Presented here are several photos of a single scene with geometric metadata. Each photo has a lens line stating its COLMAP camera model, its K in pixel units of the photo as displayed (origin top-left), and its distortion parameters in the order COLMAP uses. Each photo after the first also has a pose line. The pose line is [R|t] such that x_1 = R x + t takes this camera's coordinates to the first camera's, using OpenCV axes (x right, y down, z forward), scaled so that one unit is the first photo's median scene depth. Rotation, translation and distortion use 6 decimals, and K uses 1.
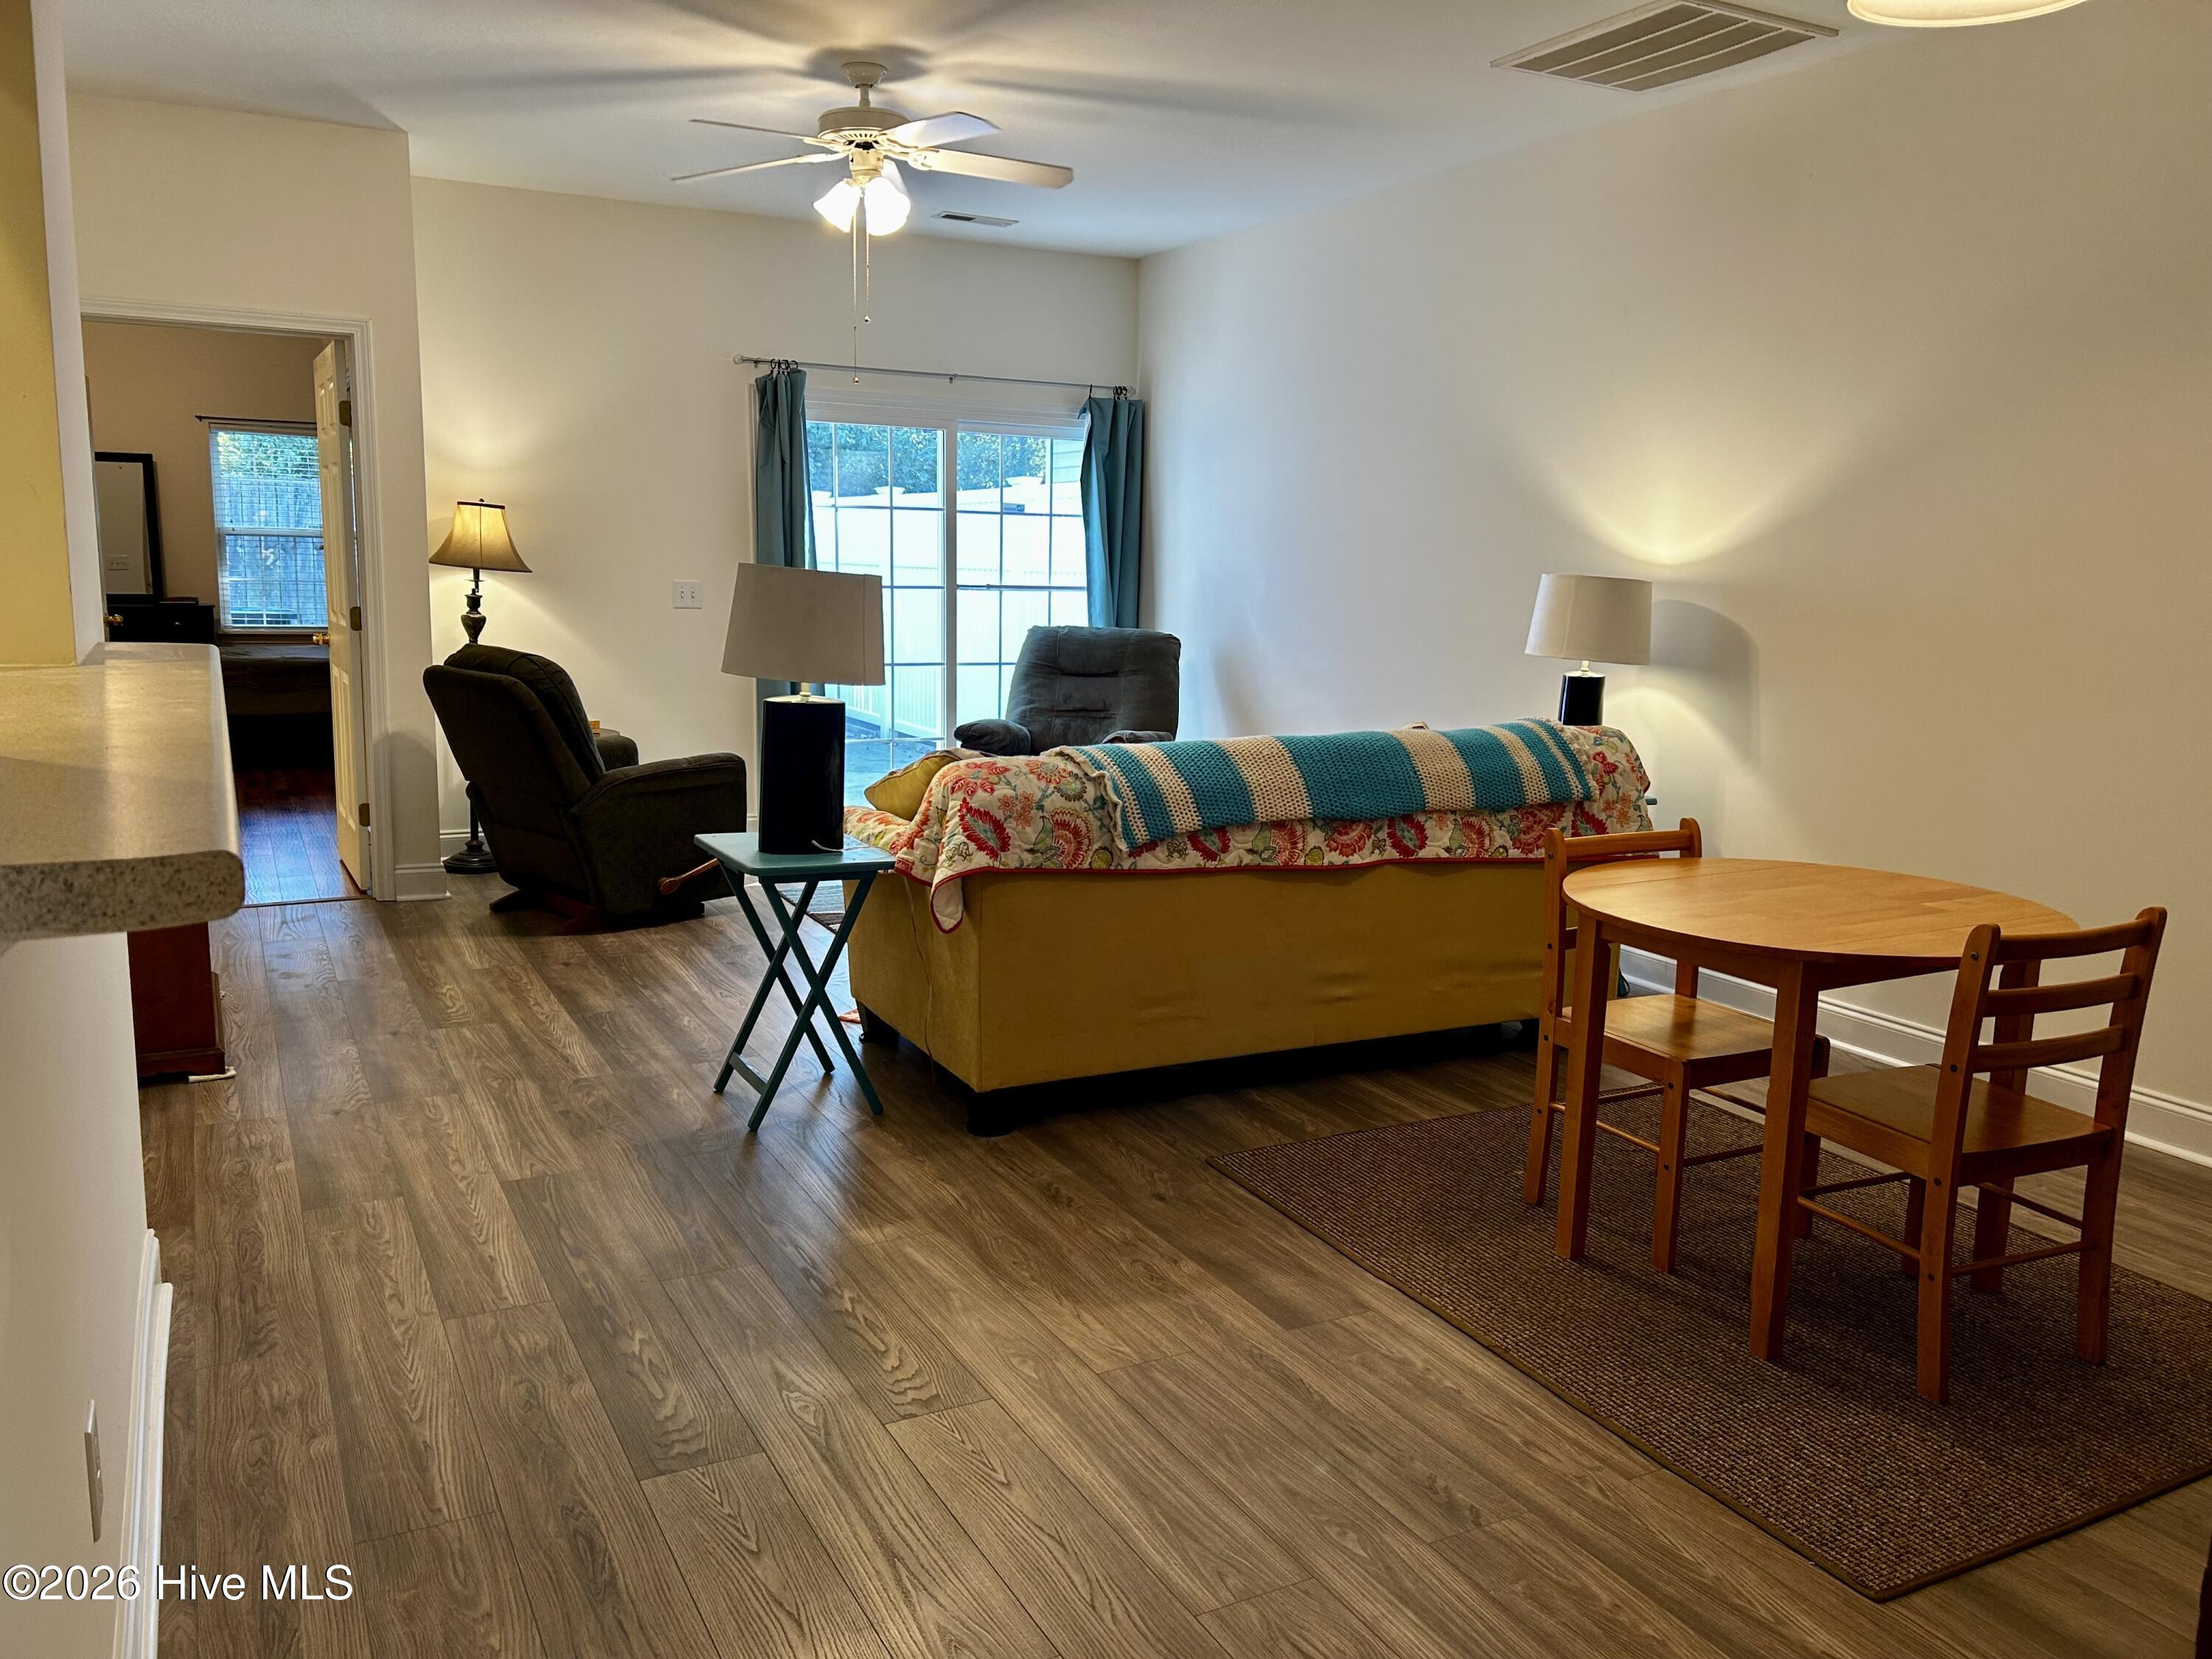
lens RADIAL K [[1656.5, 0, 1084.6], [0, 1656.5, 818.1], [0, 0, 1]] dist [0.042234, -0.056494]
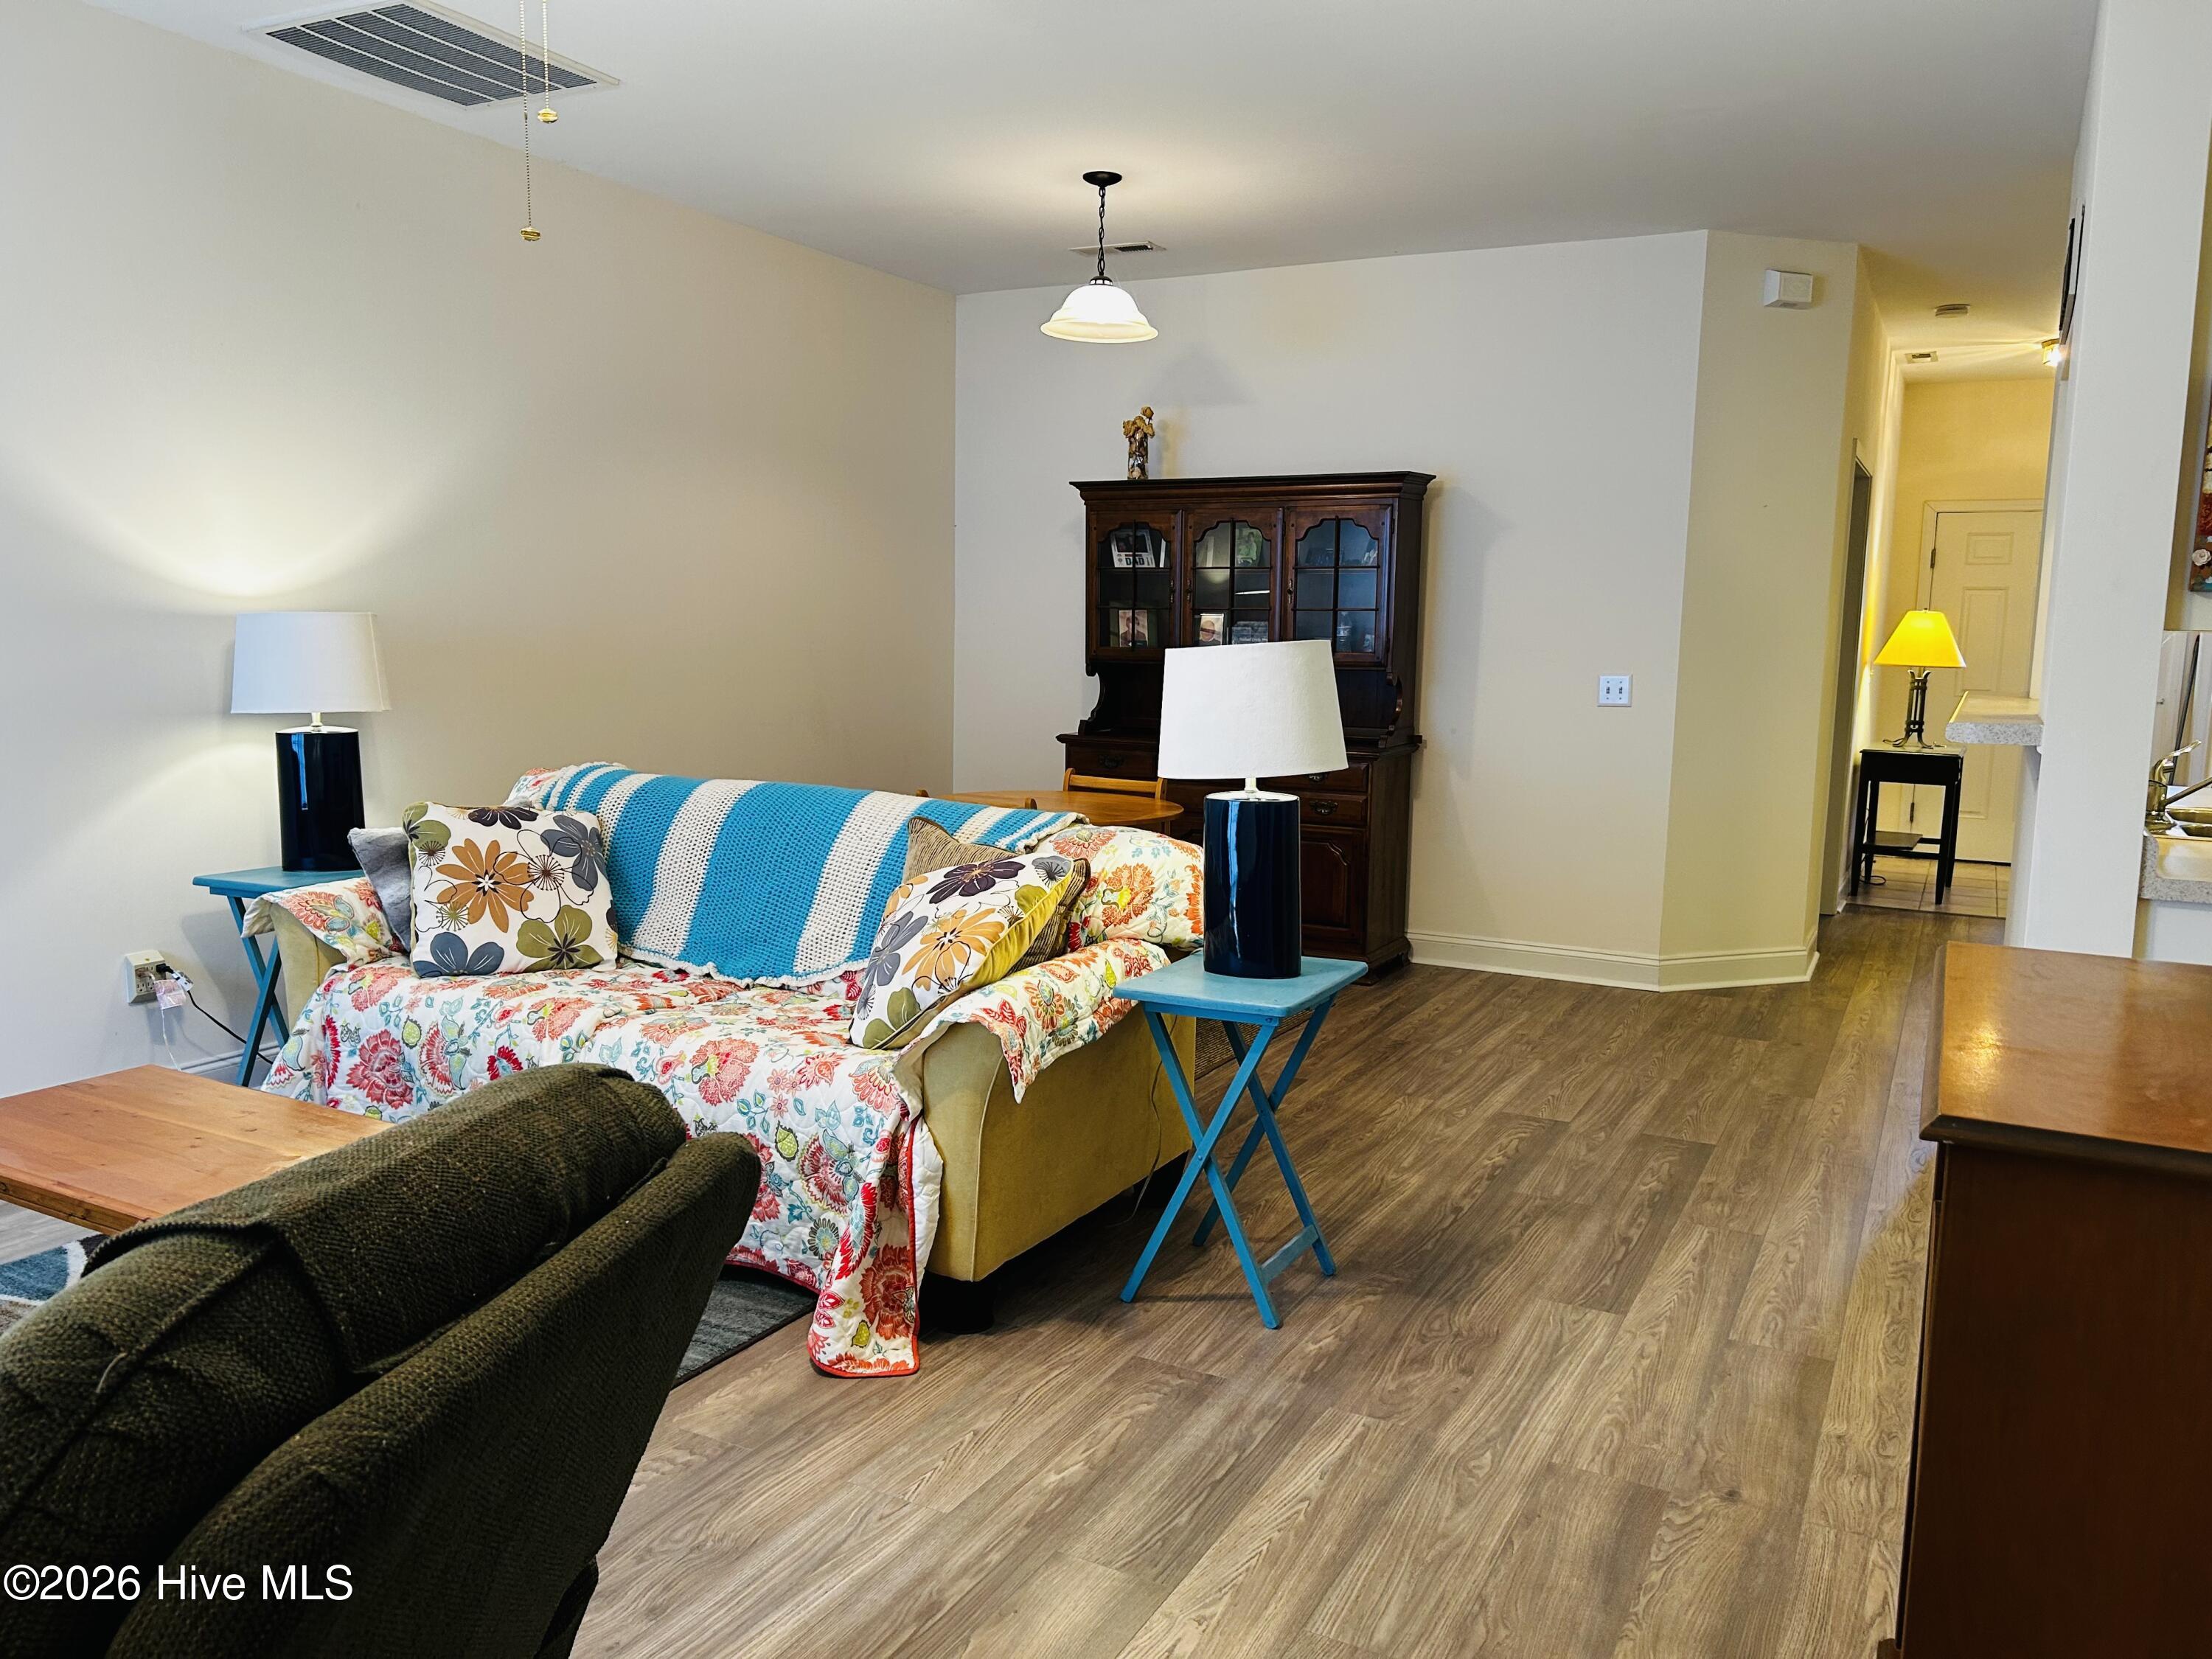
lens RADIAL K [[1656.5, 0, 1085.7], [0, 1656.5, 844.1], [0, 0, 1]] dist [0.042234, -0.056494]
pose [[-0.557530, -0.149370, 0.816608, -0.972630], [0.097785, 0.965015, 0.243277, -0.315039], [-0.824378, 0.215486, -0.523419, 1.806176]]
